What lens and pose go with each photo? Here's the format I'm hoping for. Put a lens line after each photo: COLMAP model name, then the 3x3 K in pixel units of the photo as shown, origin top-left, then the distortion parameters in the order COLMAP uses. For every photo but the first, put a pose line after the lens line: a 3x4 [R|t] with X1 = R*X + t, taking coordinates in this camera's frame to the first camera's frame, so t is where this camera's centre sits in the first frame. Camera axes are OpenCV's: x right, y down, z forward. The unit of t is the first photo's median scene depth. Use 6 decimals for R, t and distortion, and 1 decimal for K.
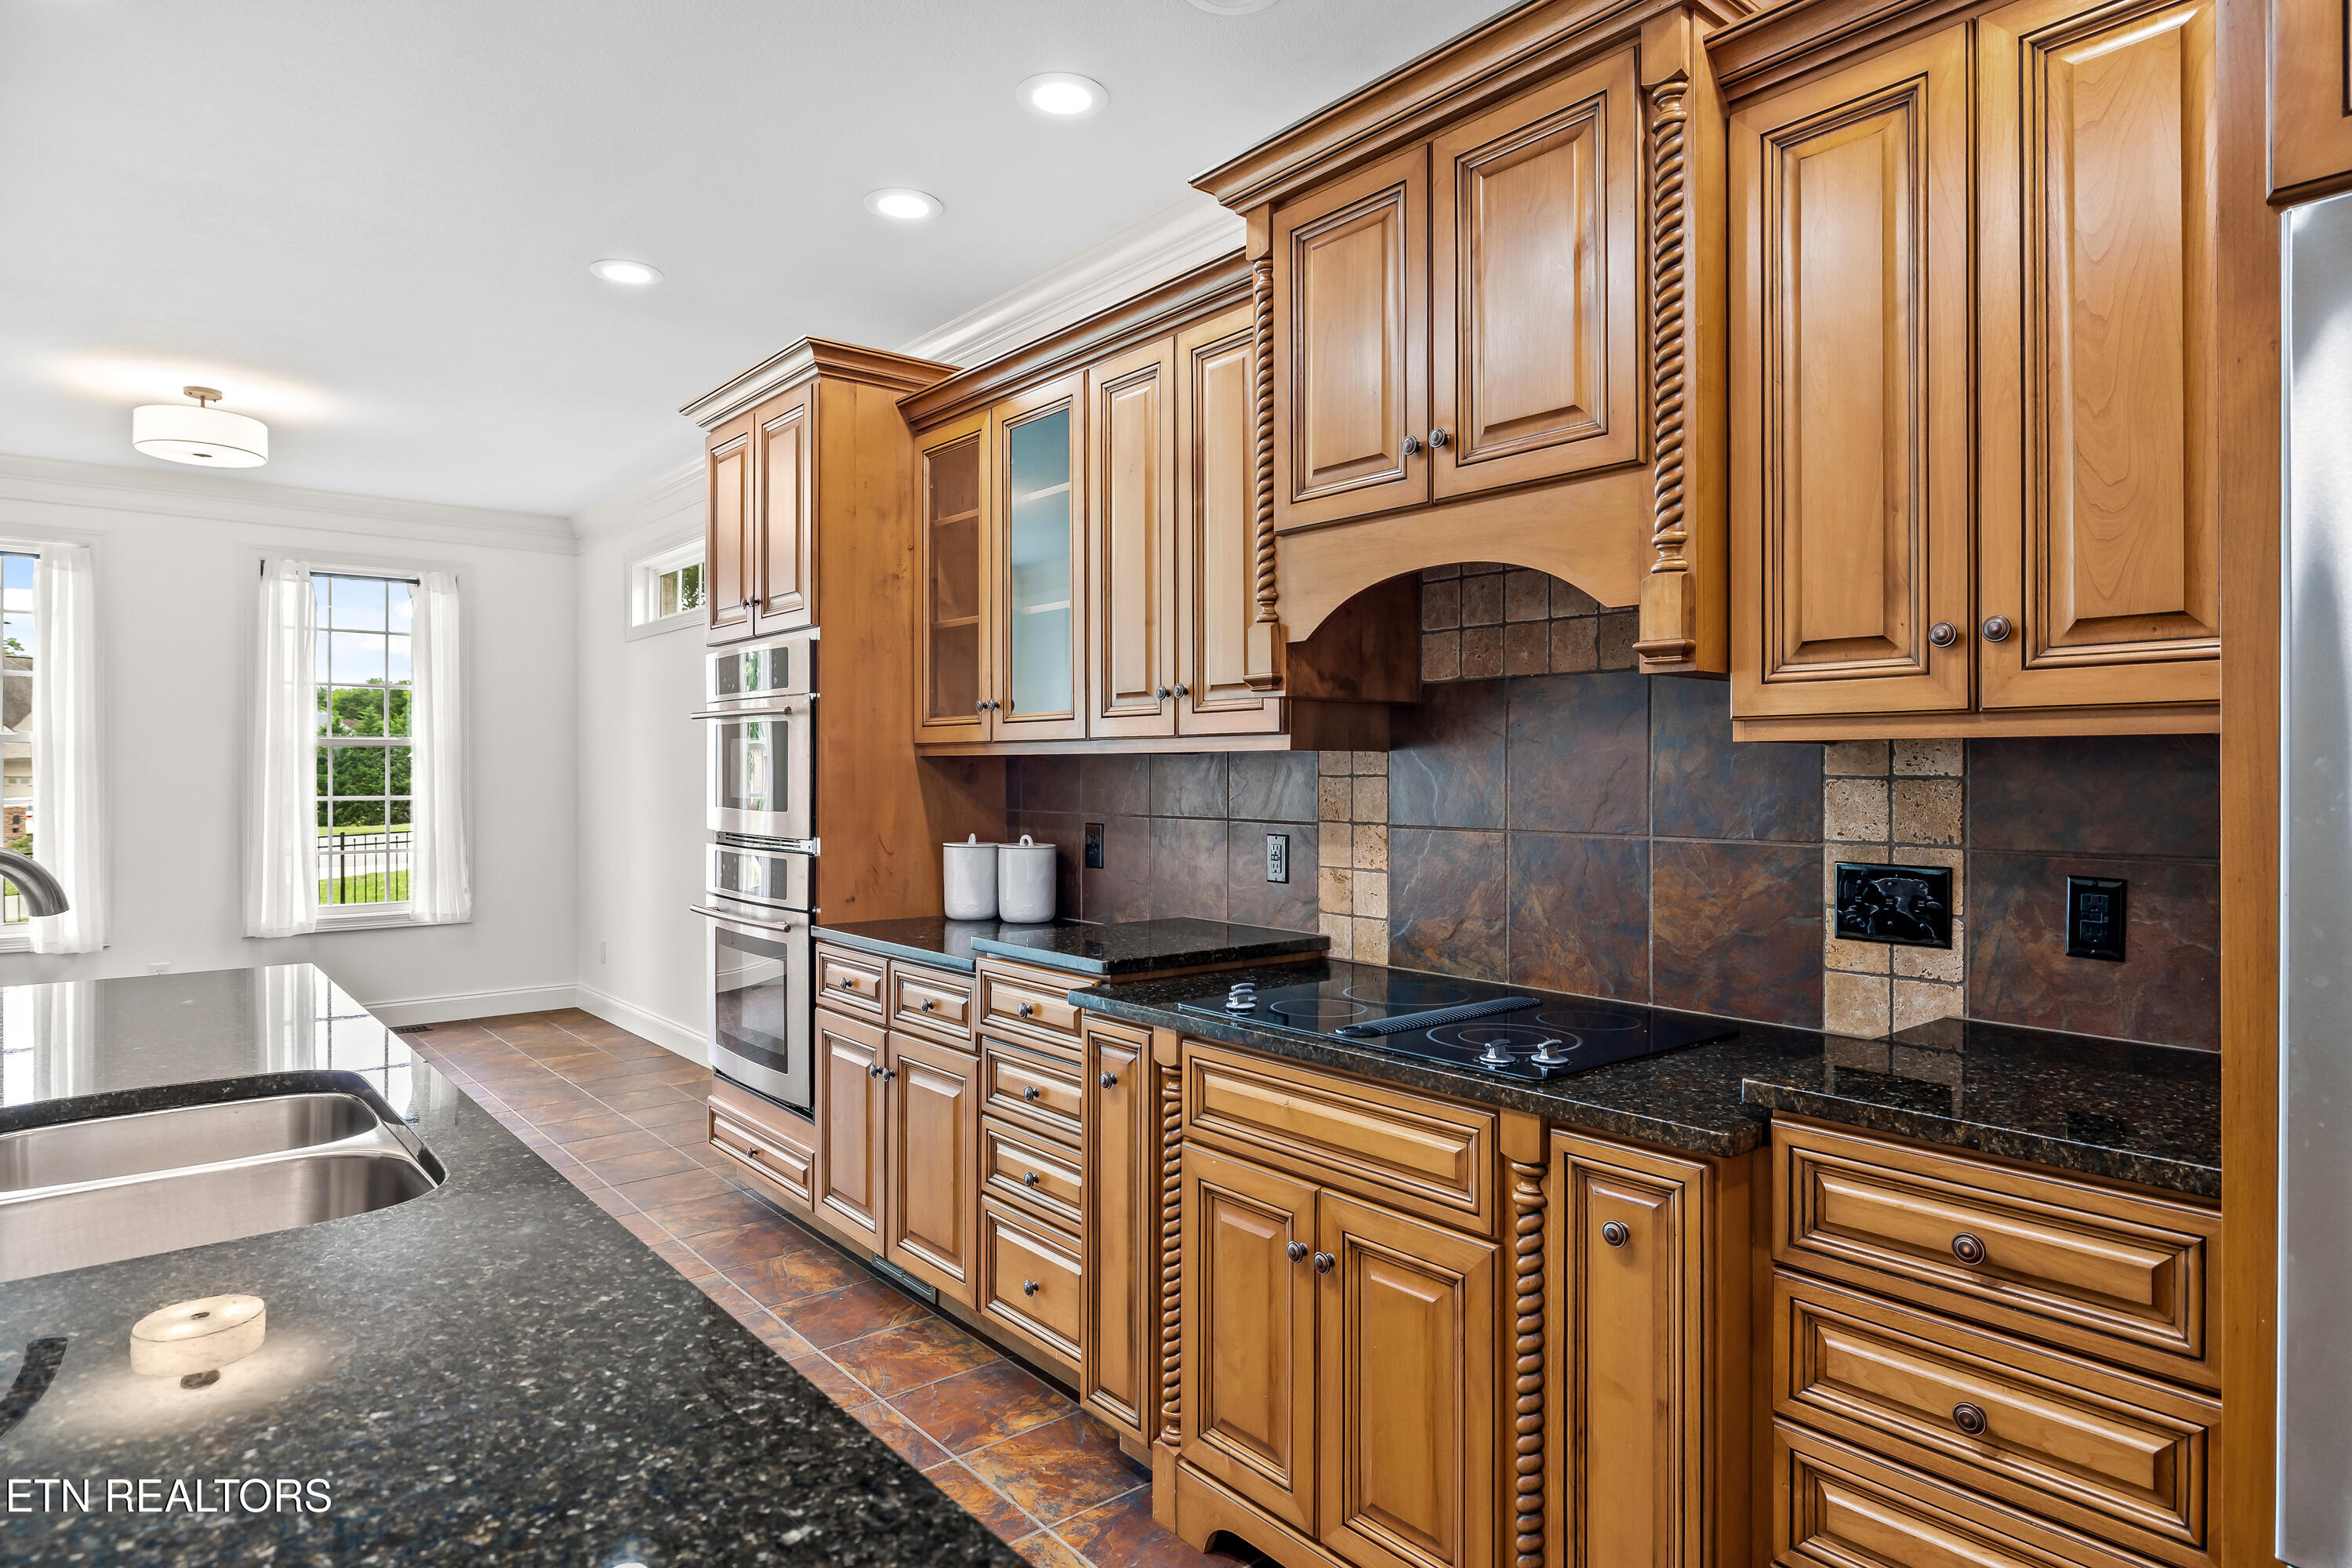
lens RADIAL K [[1310.7, 0, 1176.0], [0, 1310.7, 784.0], [0, 0, 1]] dist [-0.006154, -0.001057]
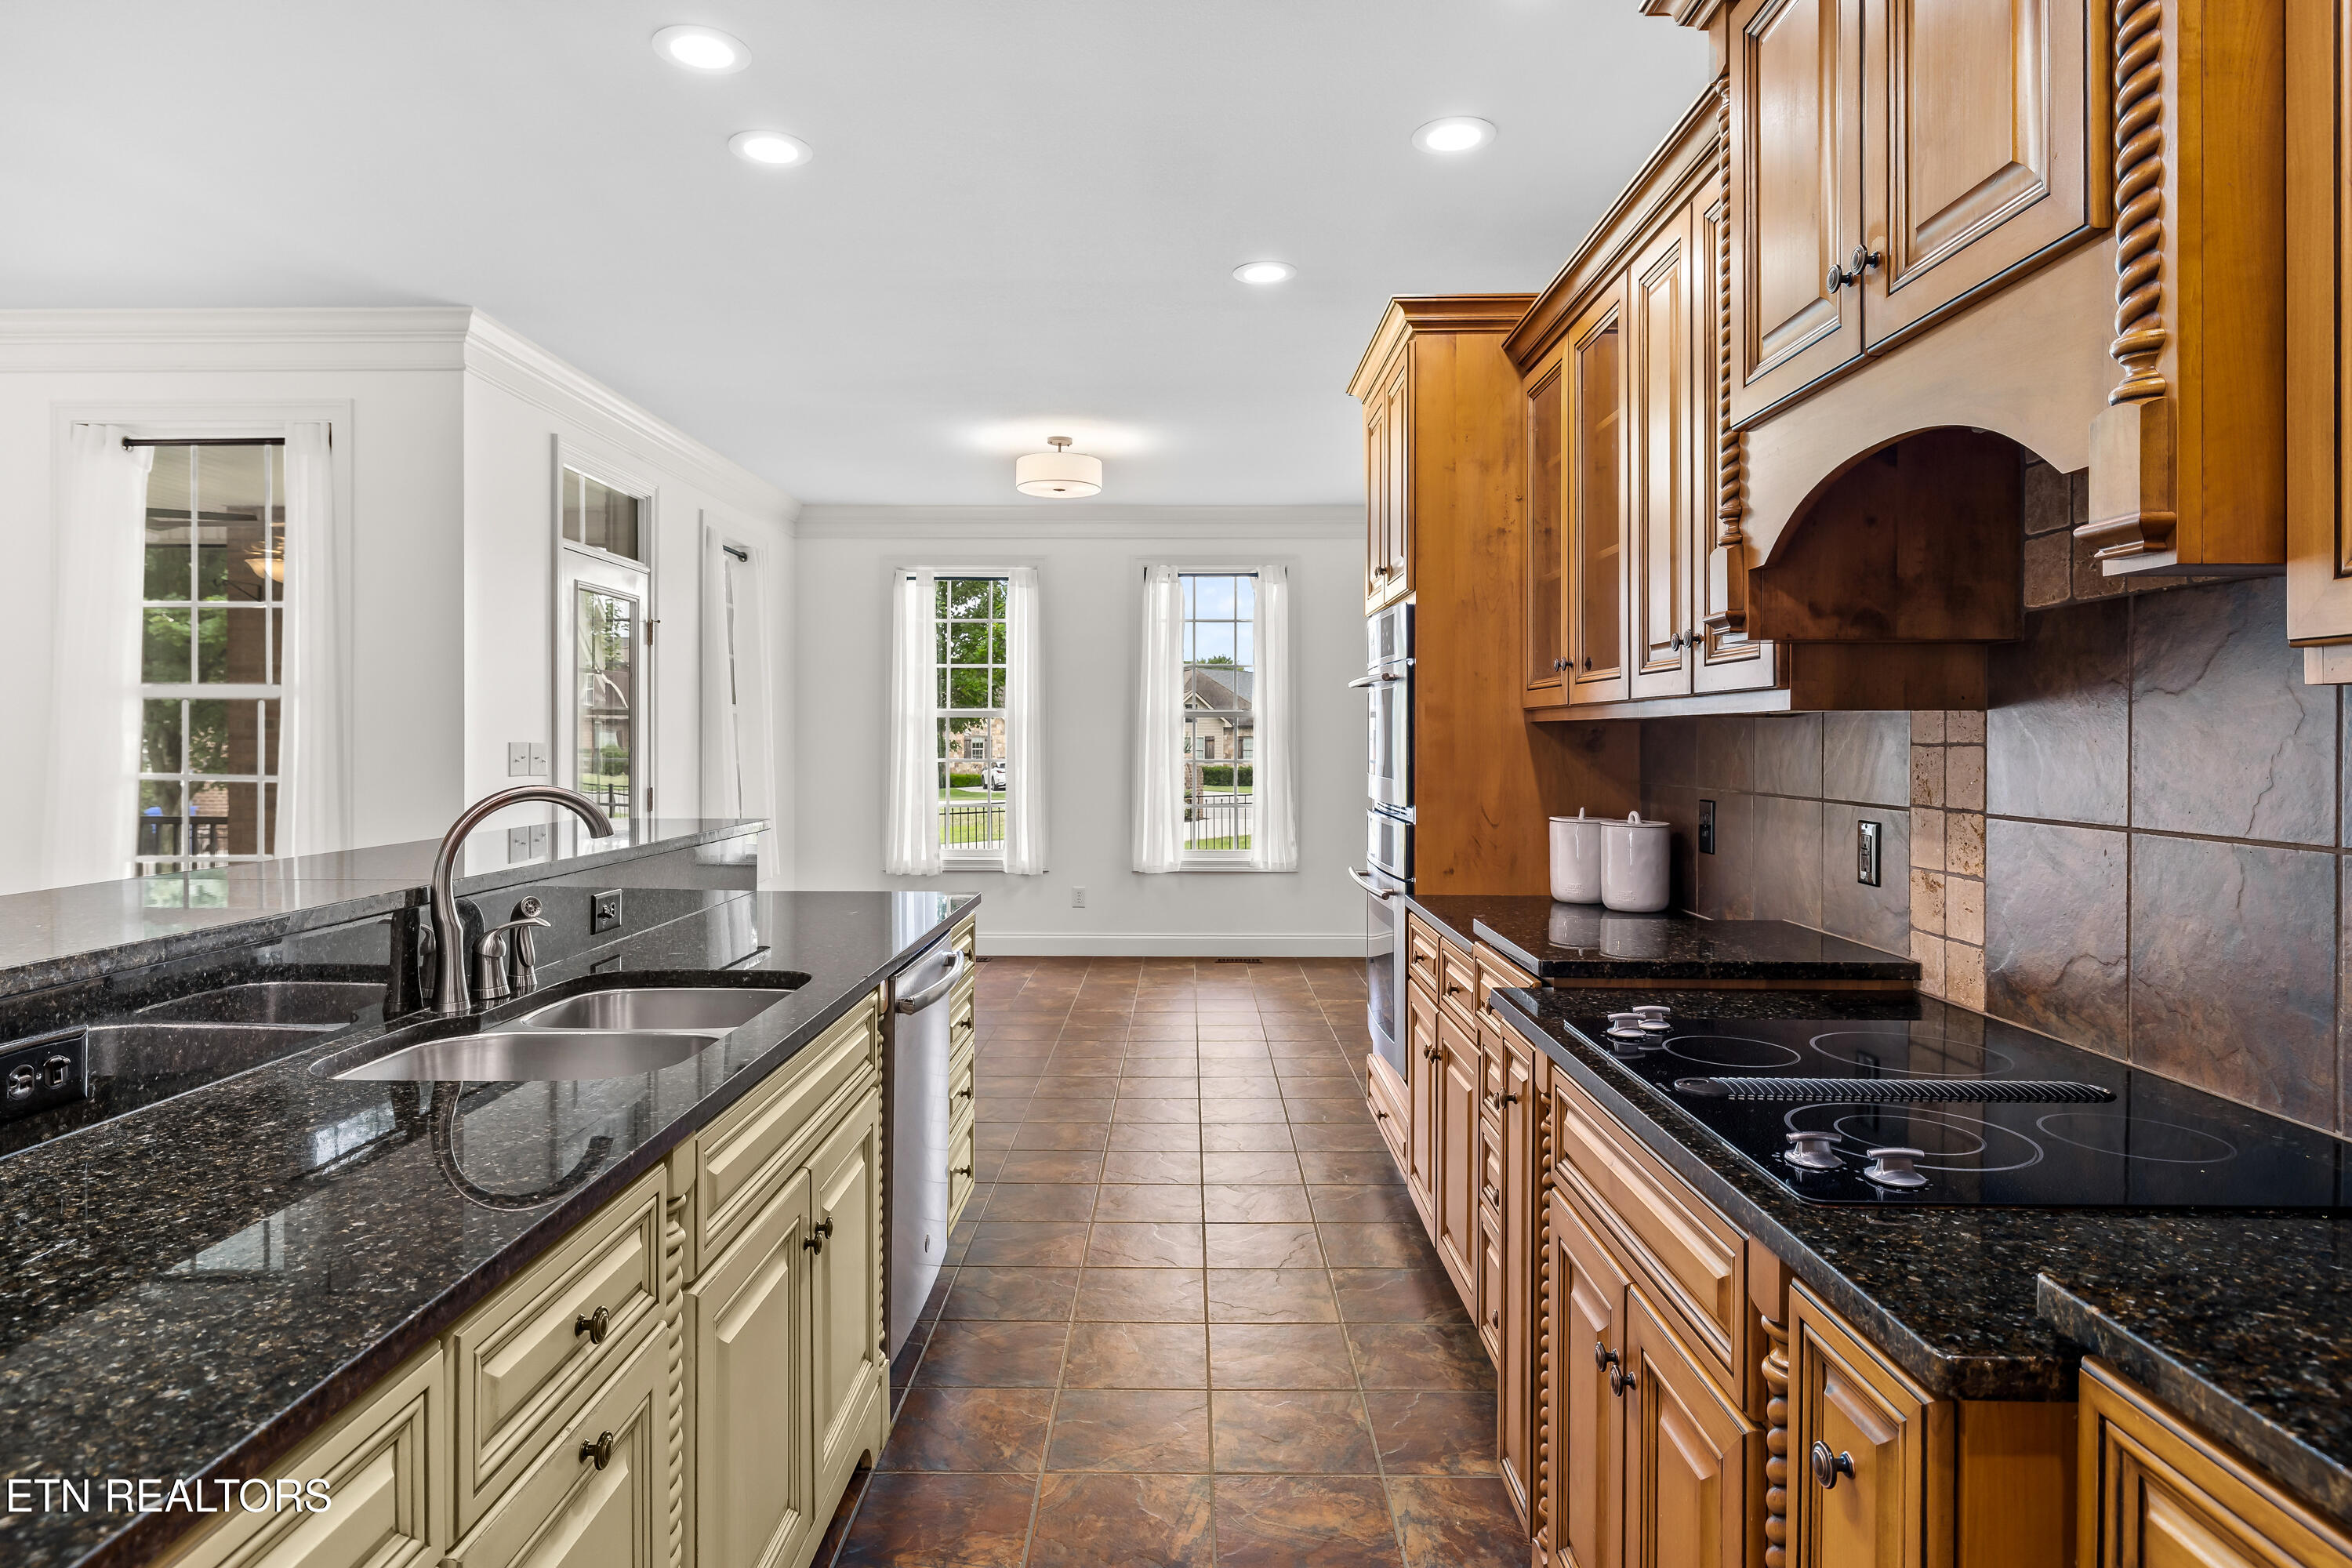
lens RADIAL K [[1310.1, 0, 1170.3], [0, 1310.1, 753.6], [0, 0, 1]] dist [0.000353, -0.000871]
pose [[0.756722, 0.007194, -0.653698, 0.269314], [-0.005996, 0.999974, 0.004065, -0.001477], [0.653710, 0.000844, 0.756745, 0.164044]]
